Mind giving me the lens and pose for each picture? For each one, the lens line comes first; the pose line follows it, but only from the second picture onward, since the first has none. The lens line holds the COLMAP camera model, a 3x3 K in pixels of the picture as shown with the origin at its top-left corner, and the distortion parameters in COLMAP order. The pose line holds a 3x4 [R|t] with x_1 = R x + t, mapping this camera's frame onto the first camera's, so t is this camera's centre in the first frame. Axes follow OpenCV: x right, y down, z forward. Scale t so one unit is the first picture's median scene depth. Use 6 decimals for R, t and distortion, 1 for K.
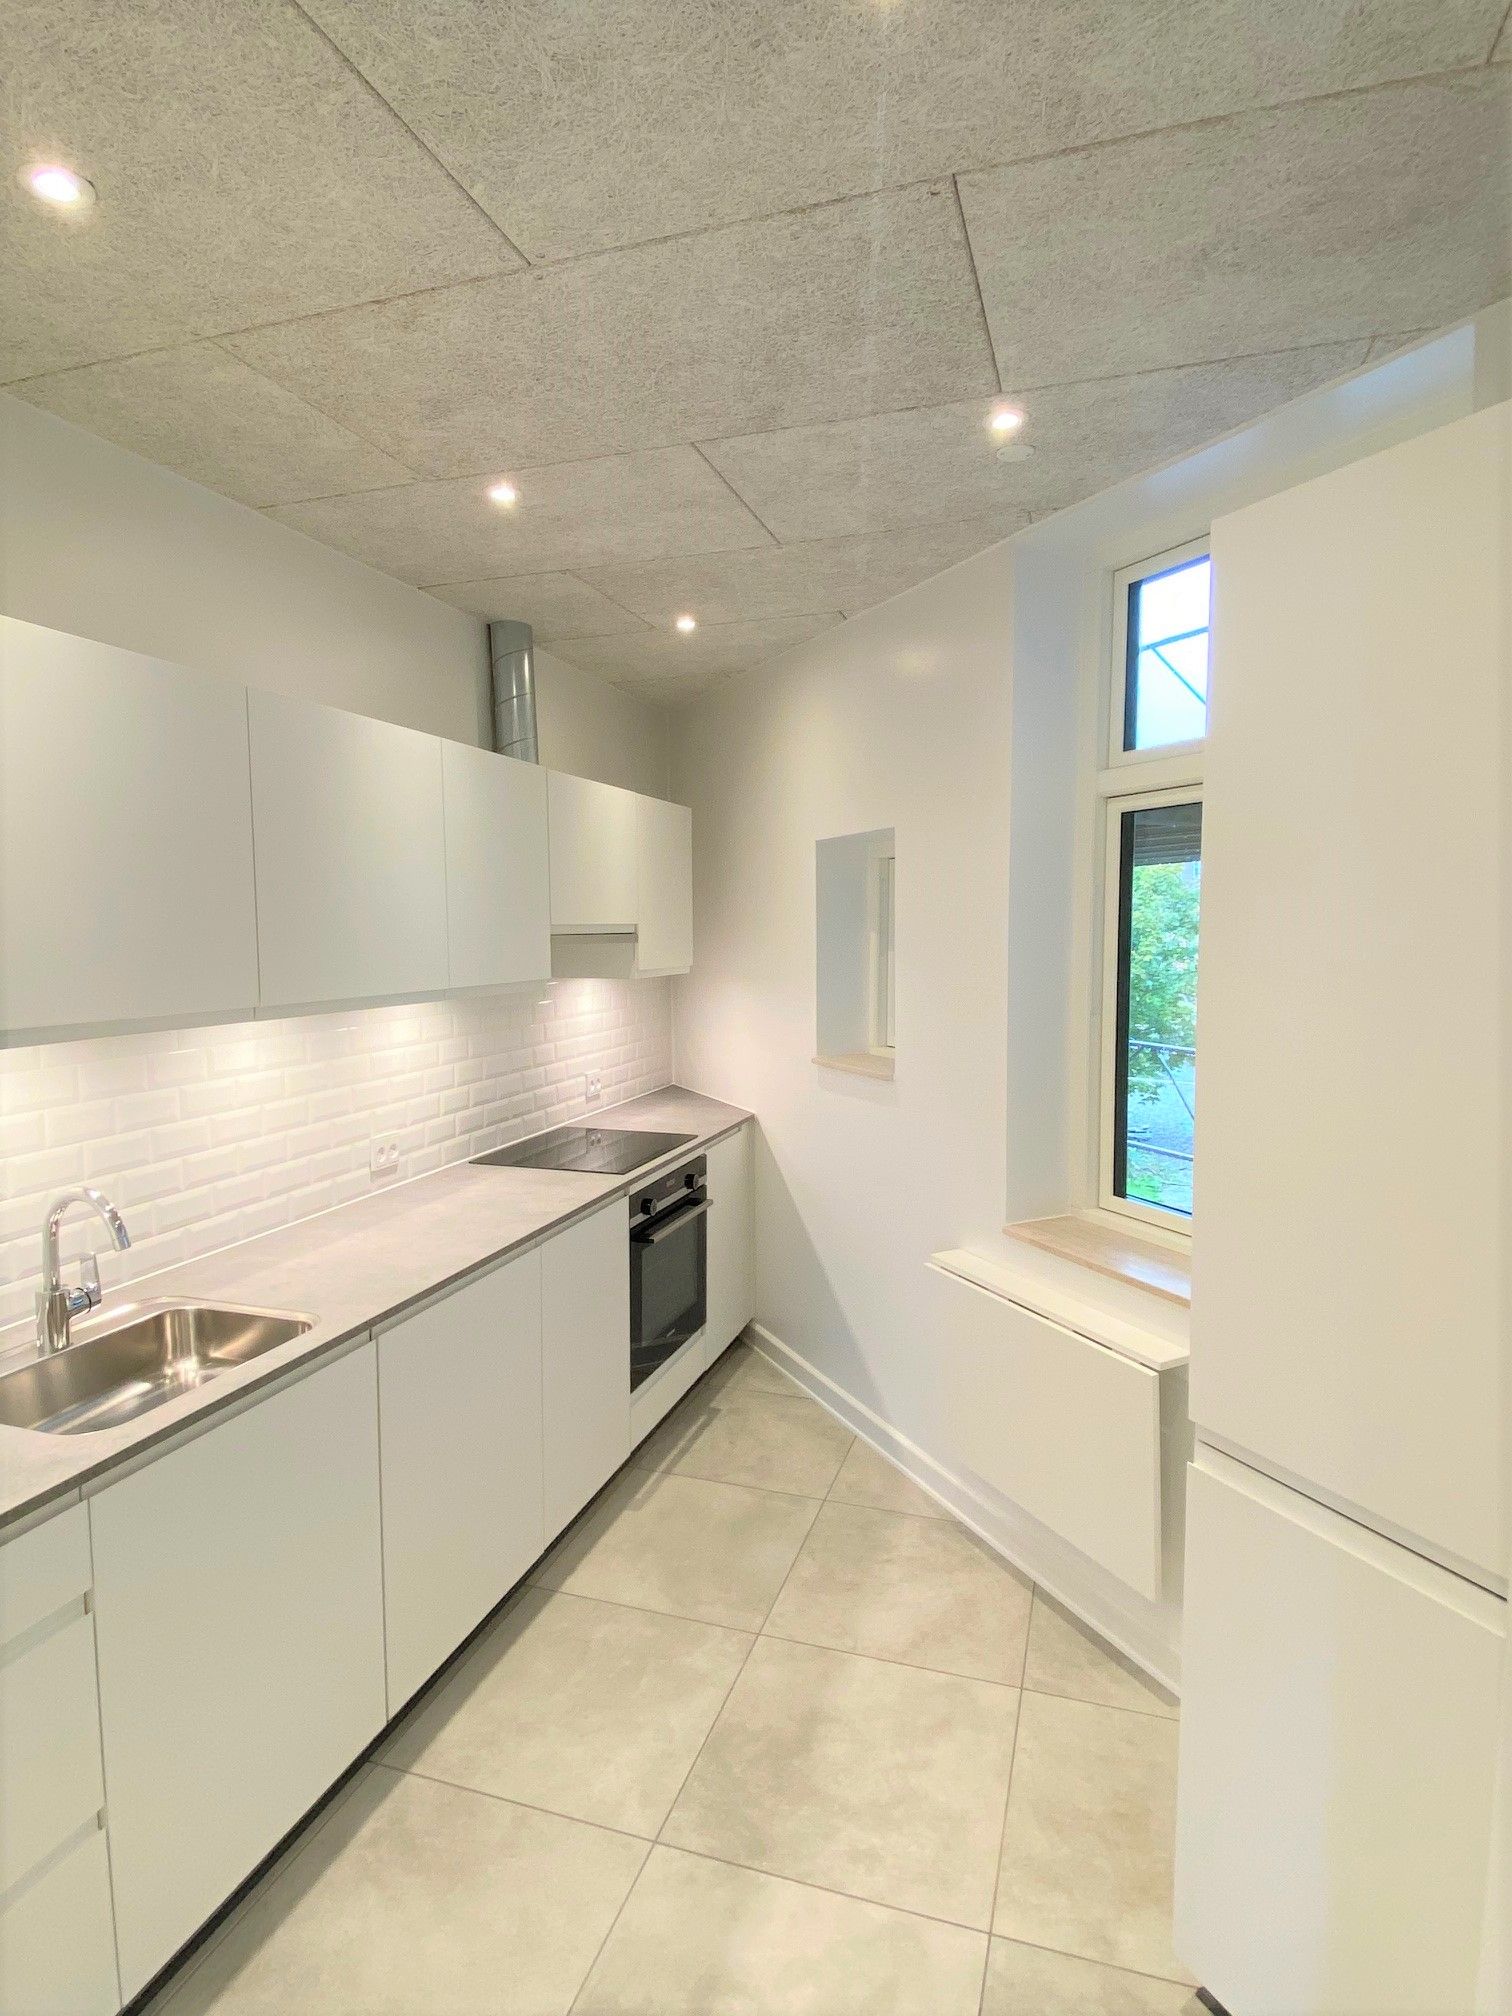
lens RADIAL K [[1074.4, 0, 777.5], [0, 1074.4, 1016.1], [0, 0, 1]] dist [0.037401, -0.037025]
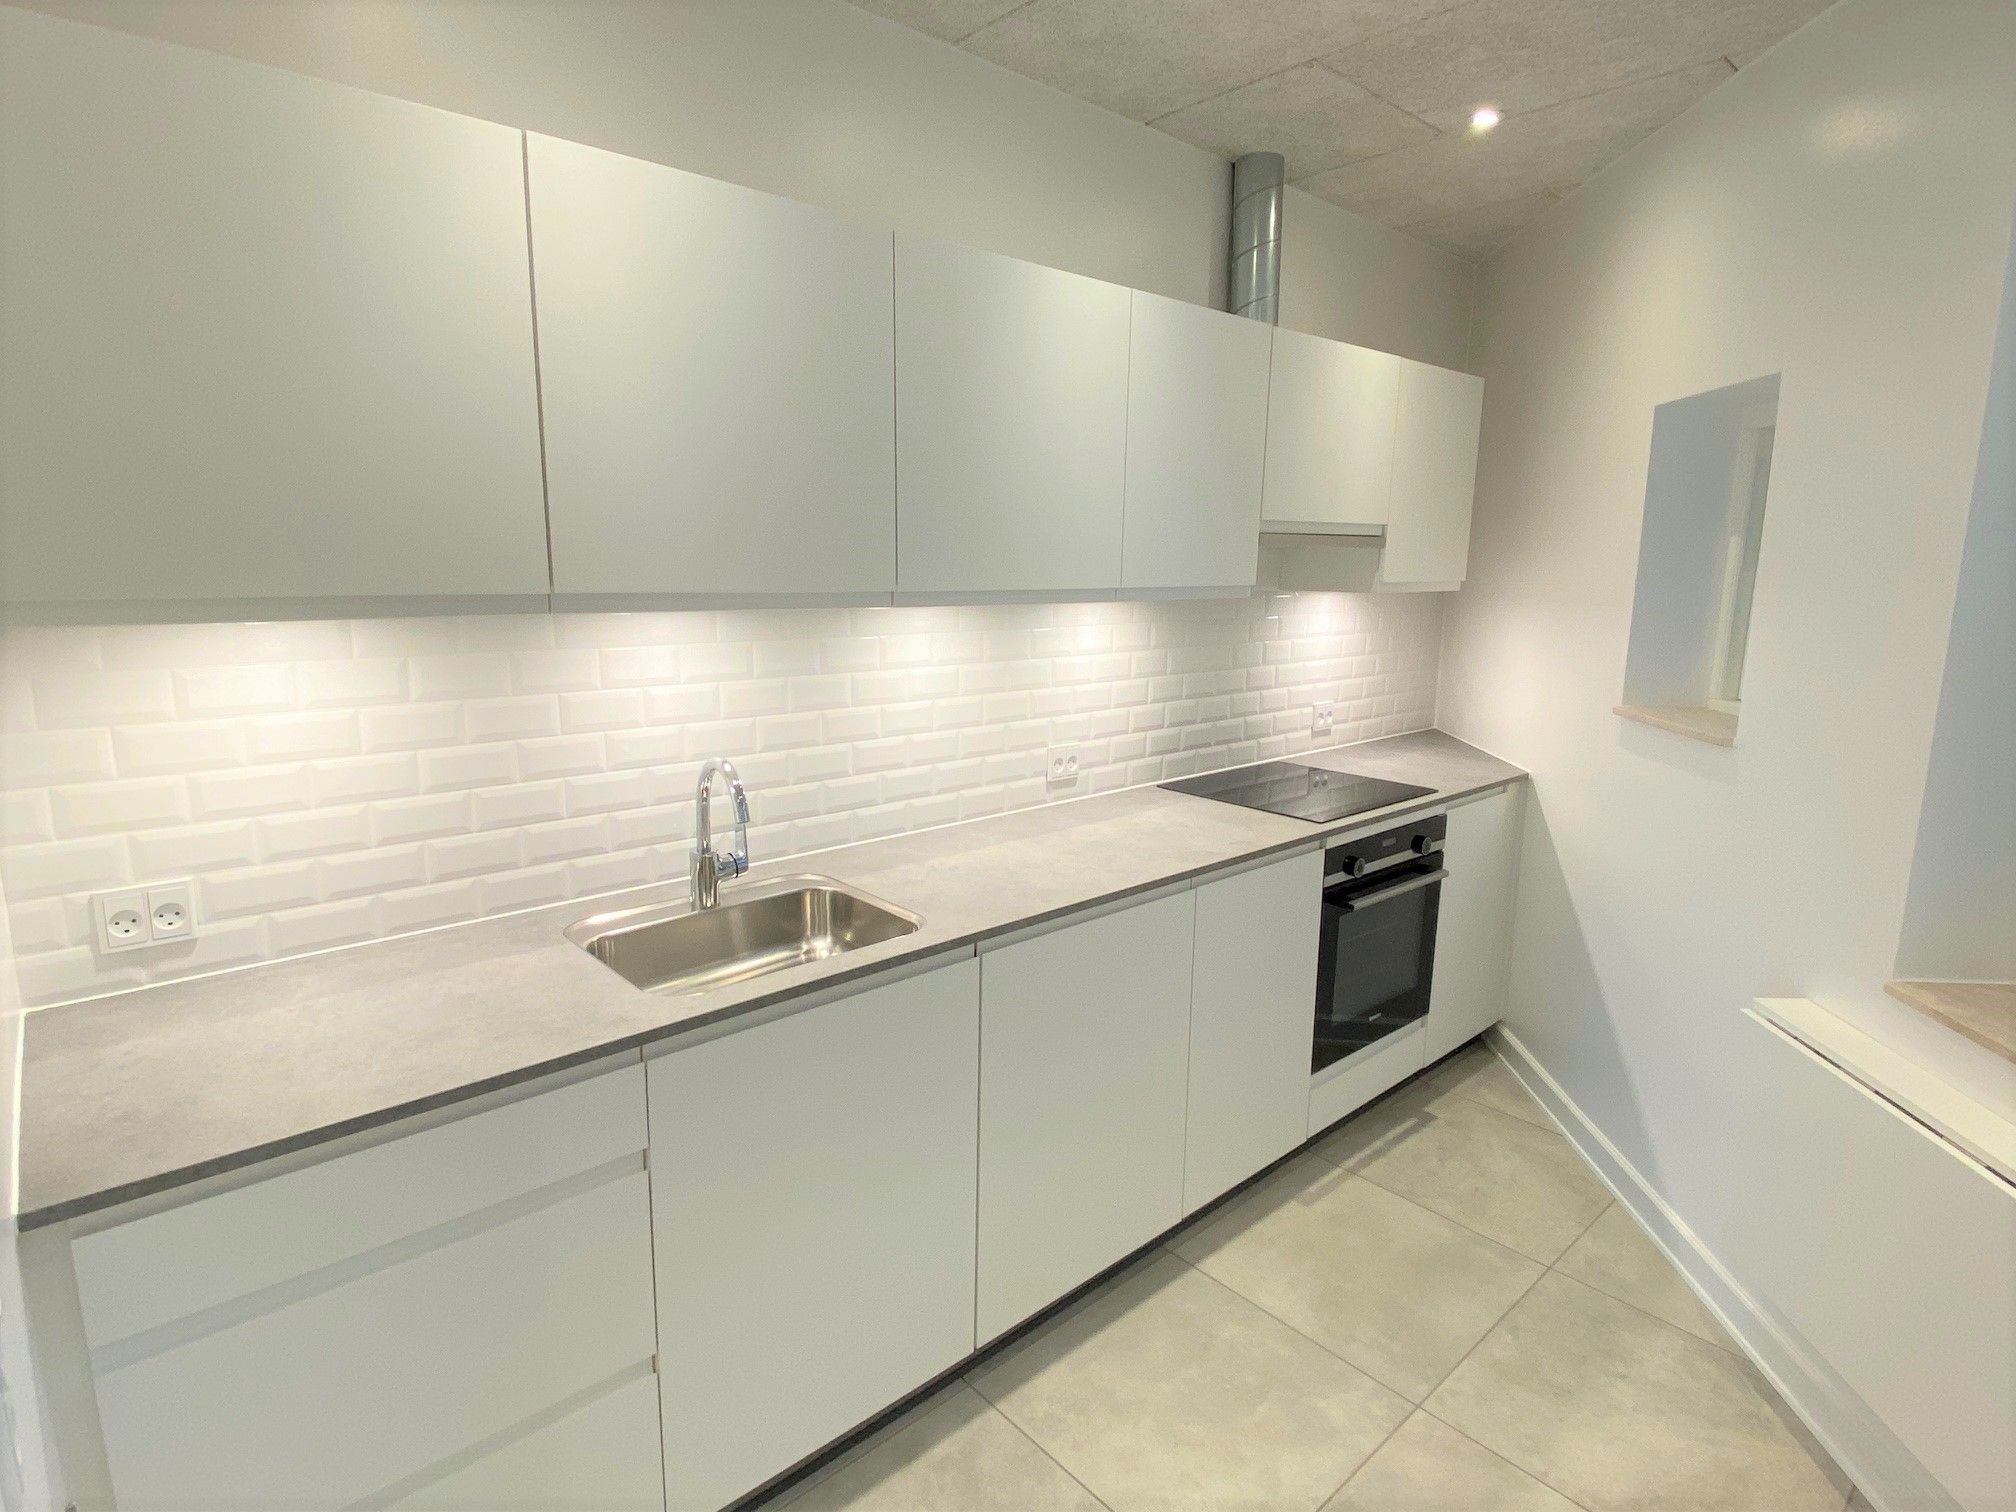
lens RADIAL K [[1074.4, 0, 1010.3], [0, 1074.4, 756.5], [0, 0, 1]] dist [0.037401, -0.037025]
pose [[0.860380, 0.109435, -0.497765, 0.061491], [-0.059617, 0.991580, 0.114954, 0.013711], [0.506154, -0.069229, 0.859660, 0.162306]]
